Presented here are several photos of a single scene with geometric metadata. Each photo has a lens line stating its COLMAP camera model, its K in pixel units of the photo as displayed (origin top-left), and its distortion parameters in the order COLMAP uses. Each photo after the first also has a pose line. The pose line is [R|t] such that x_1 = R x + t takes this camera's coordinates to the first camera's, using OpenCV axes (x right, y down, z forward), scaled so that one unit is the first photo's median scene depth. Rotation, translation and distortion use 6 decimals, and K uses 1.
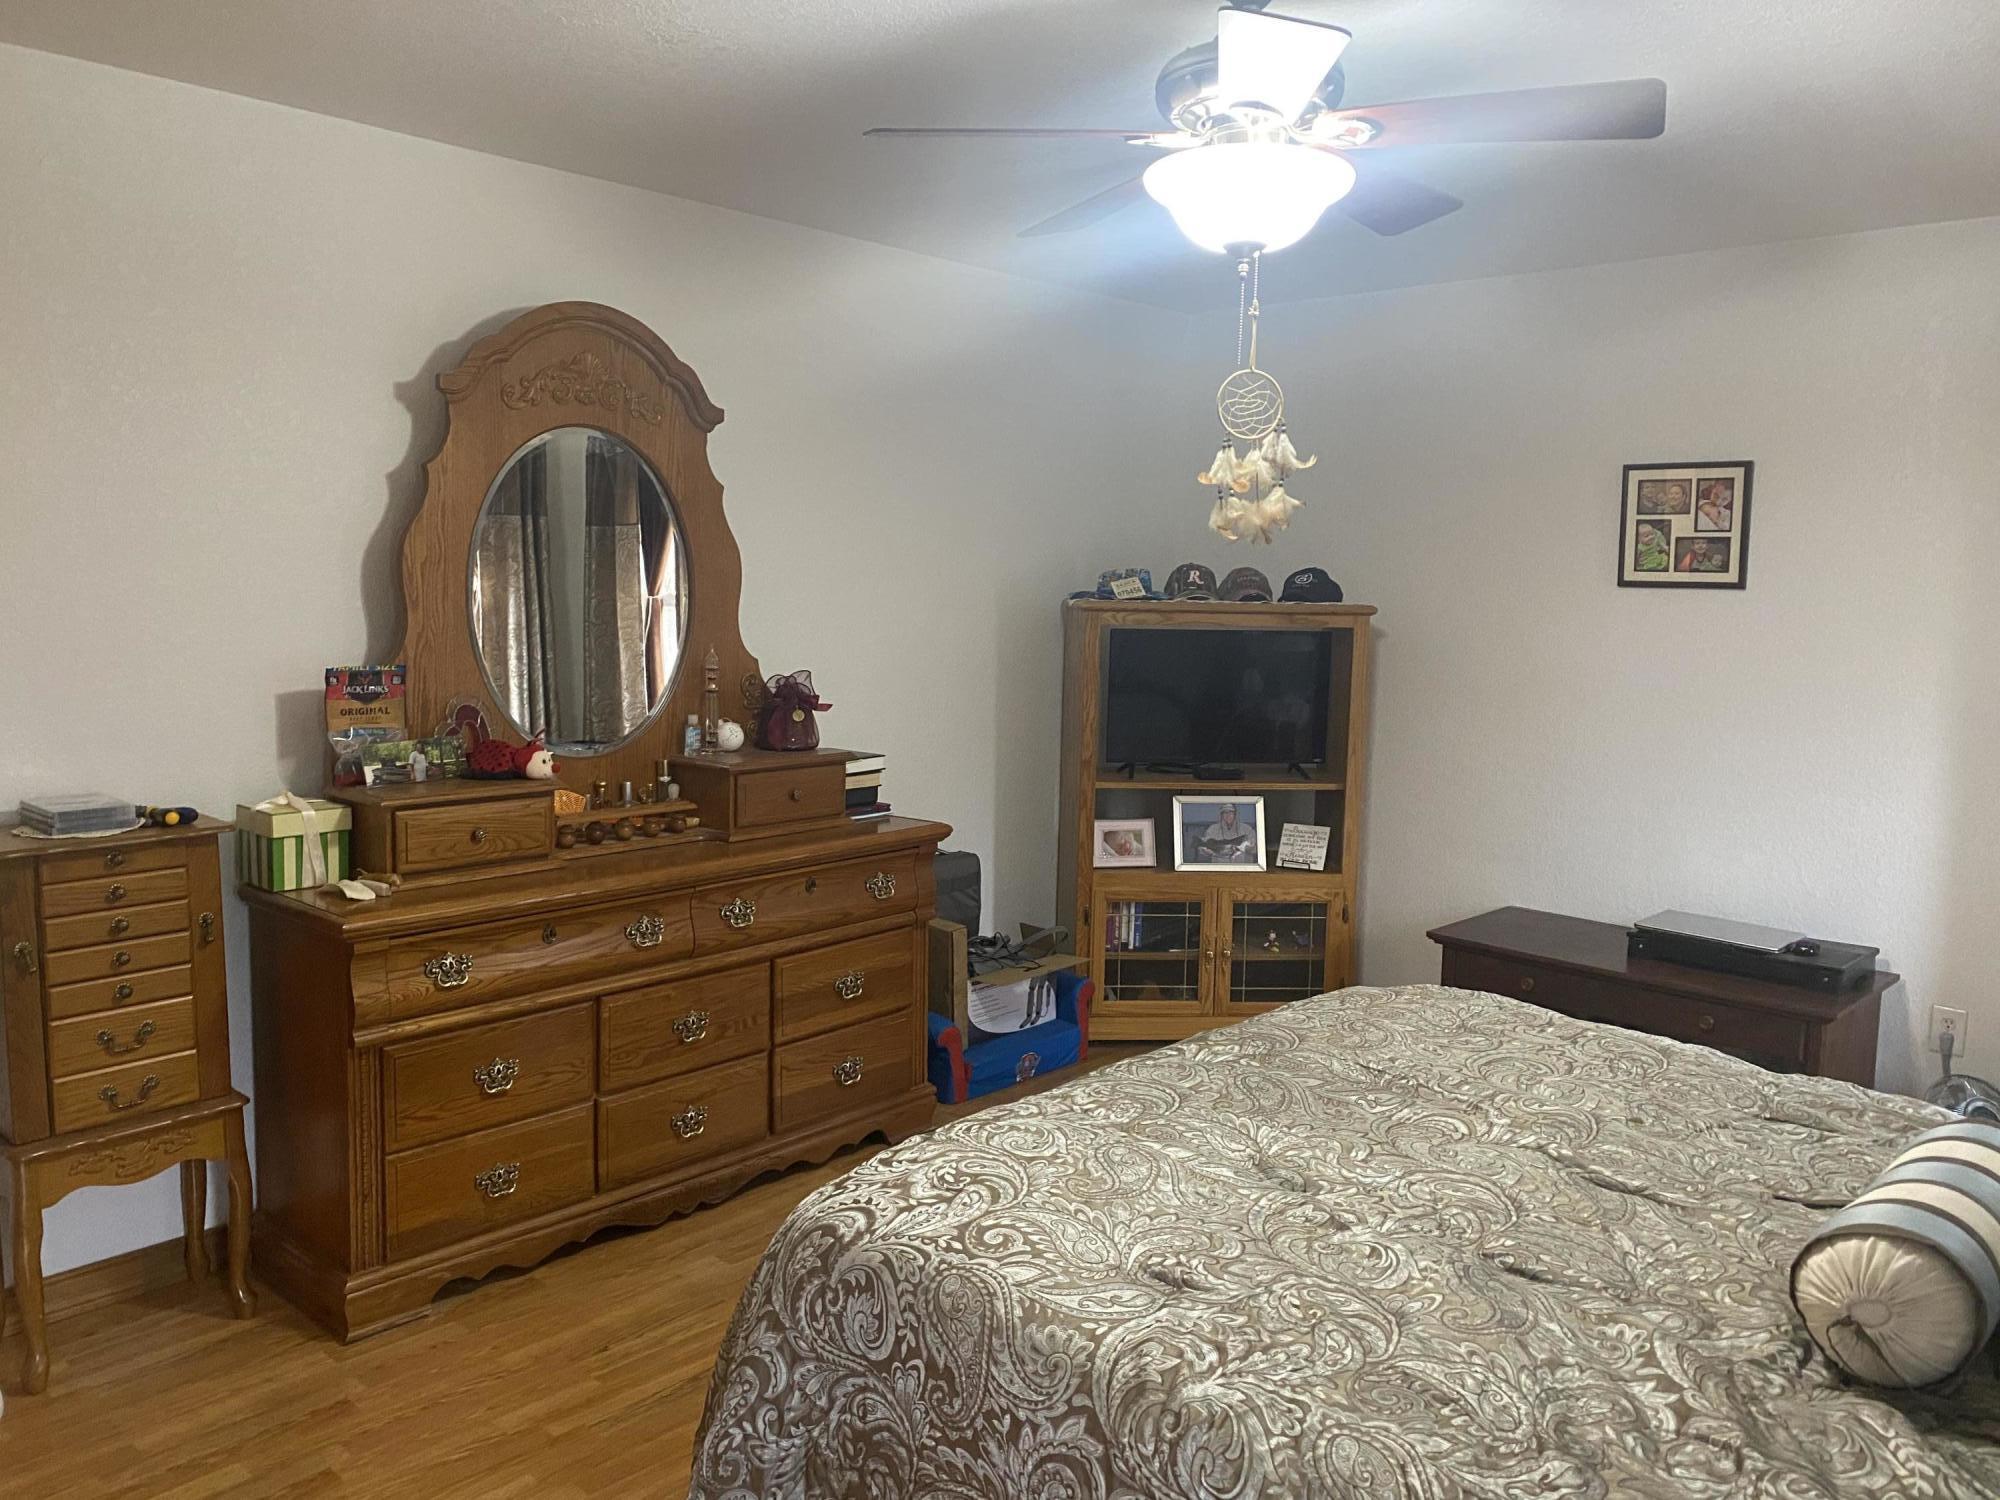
lens RADIAL K [[1524.1, 0, 1026.1], [0, 1524.1, 742.1], [0, 0, 1]] dist [0.002902, -0.002483]
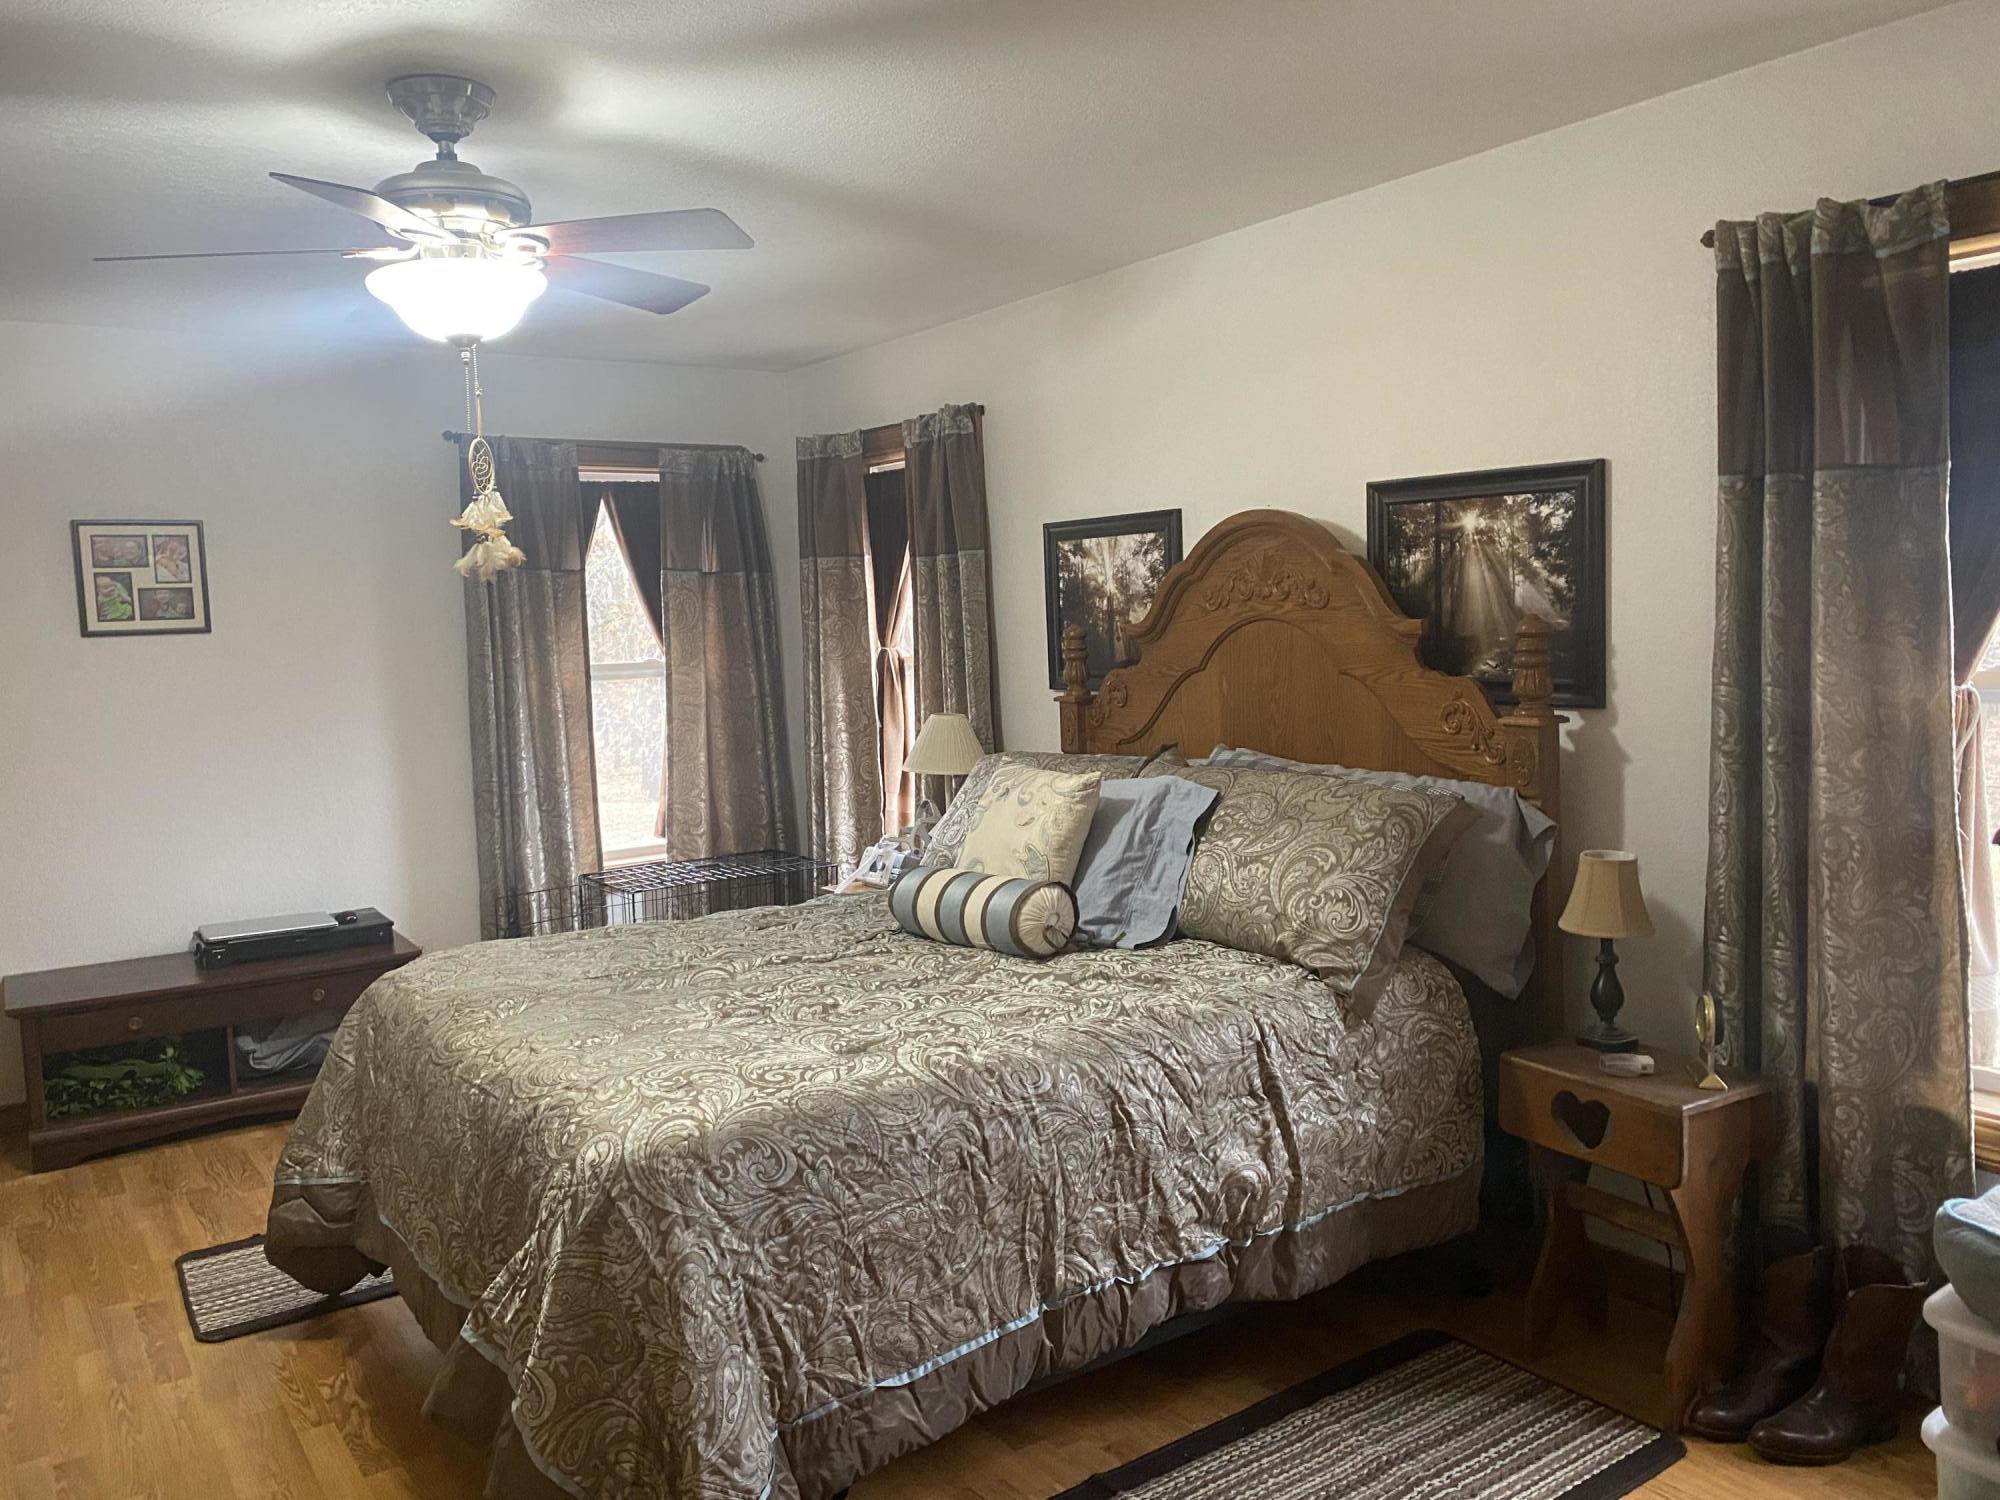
lens RADIAL K [[1480.4, 0, 1019.7], [0, 1480.4, 735.8], [0, 0, 1]] dist [0.018296, -0.013058]
pose [[0.210863, -0.109876, 0.971321, -1.139630], [0.152131, 0.985244, 0.078425, -0.045286], [-0.965605, 0.131231, 0.224467, 0.412342]]
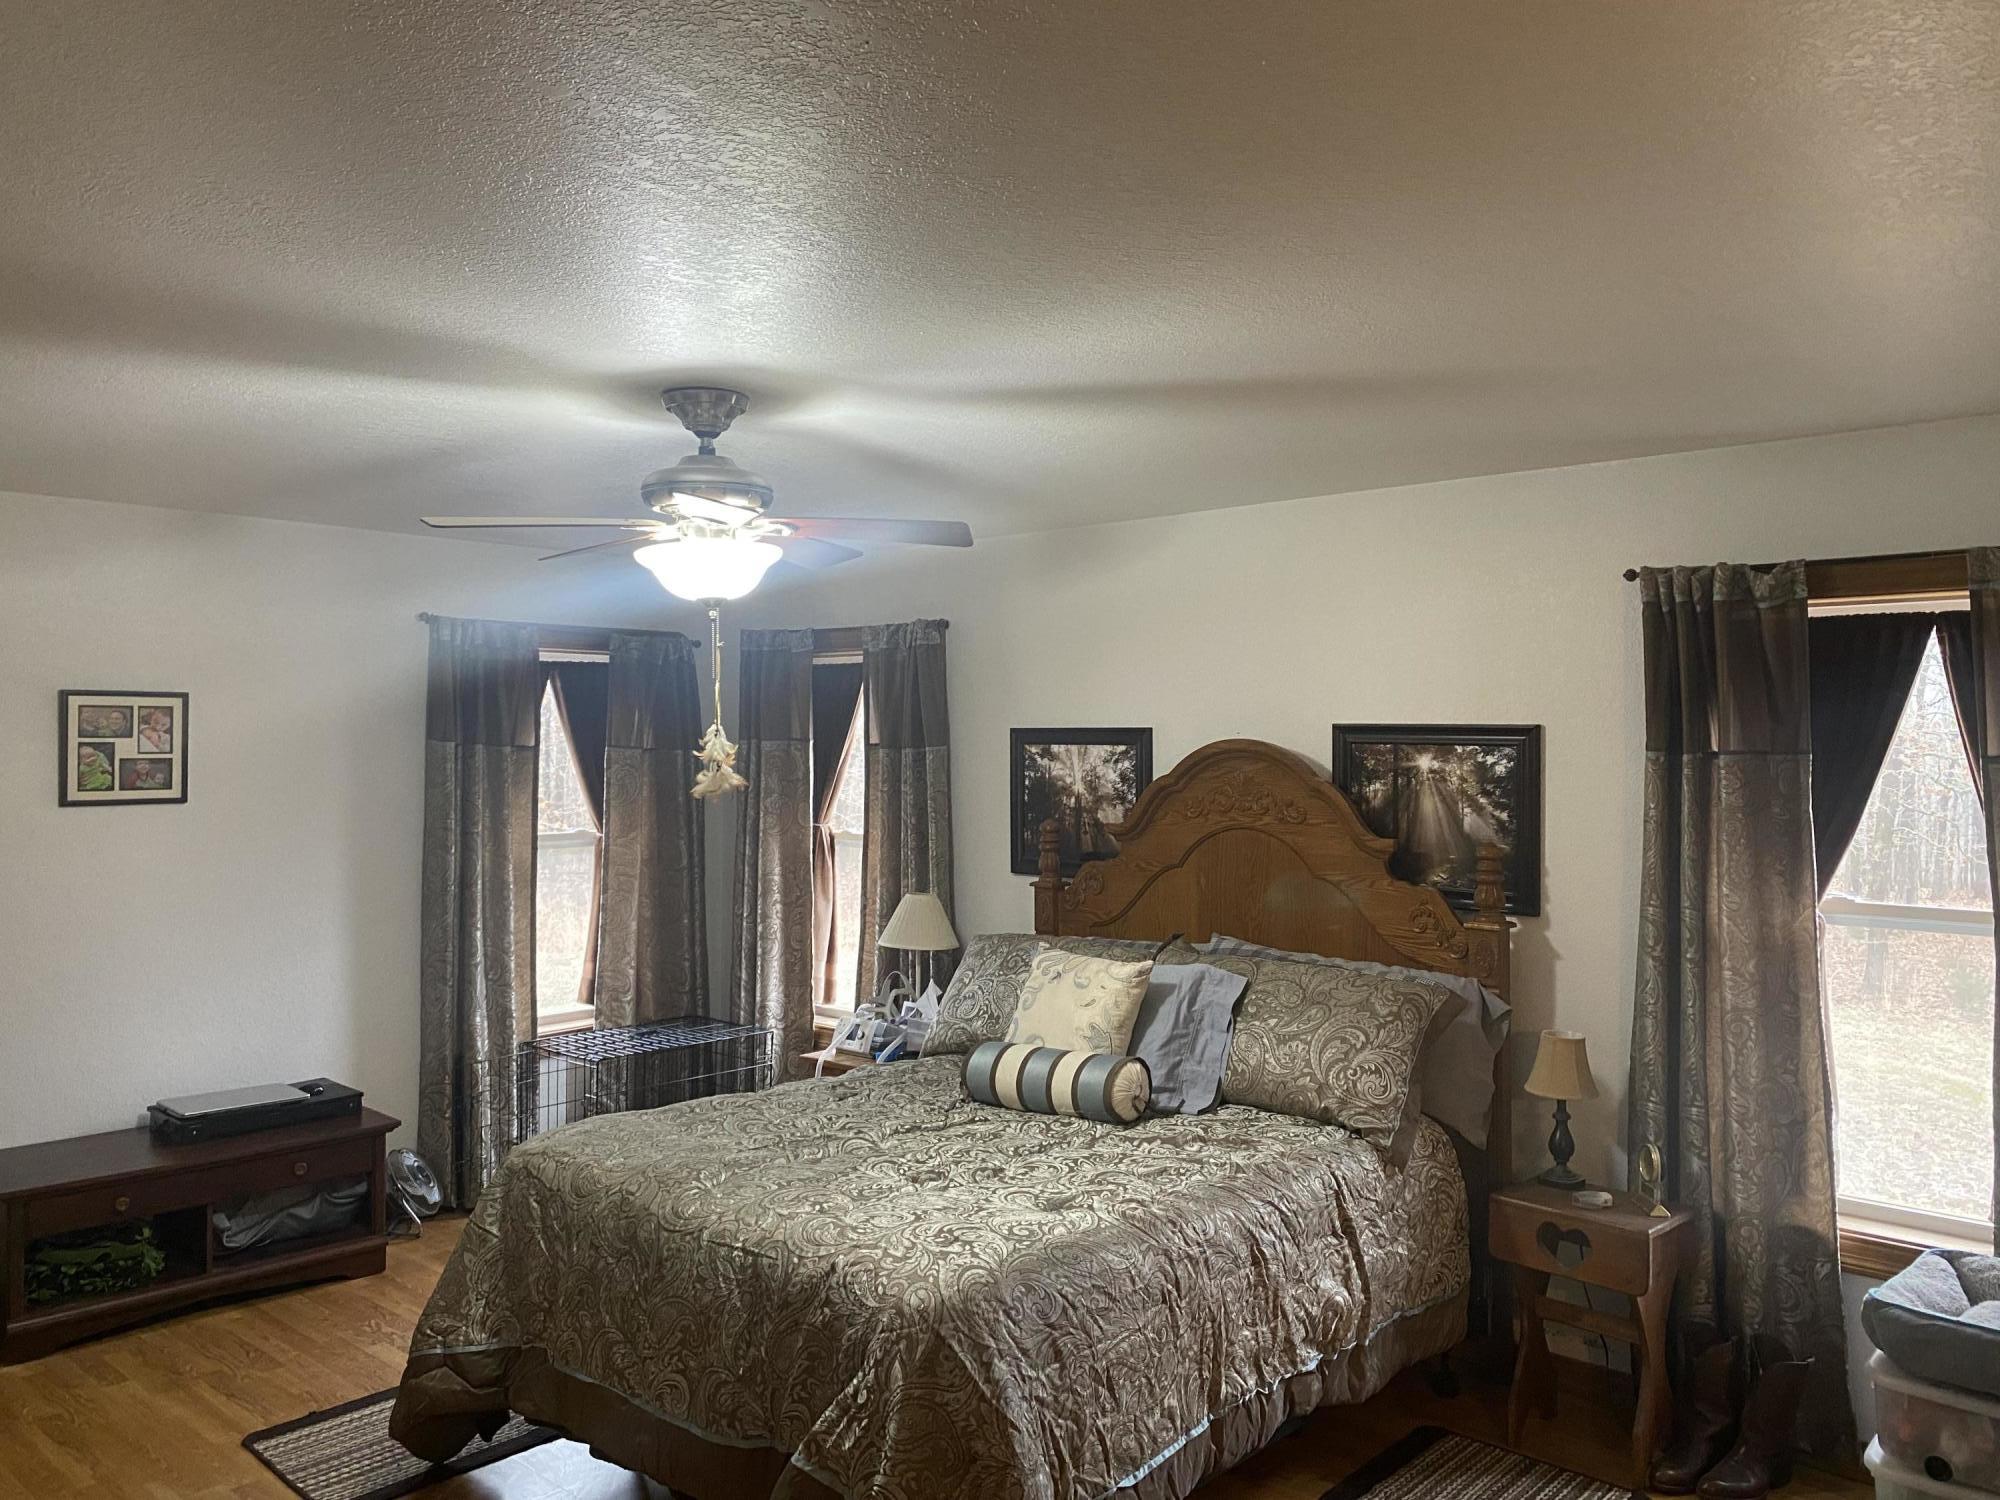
lens RADIAL K [[1480.4, 0, 1019.7], [0, 1480.4, 735.8], [0, 0, 1]] dist [0.018296, -0.013058]
pose [[-0.005969, -0.015143, 0.999868, -1.513623], [0.114480, 0.993301, 0.015727, -0.223449], [-0.993408, 0.114559, -0.004196, 0.873243]]
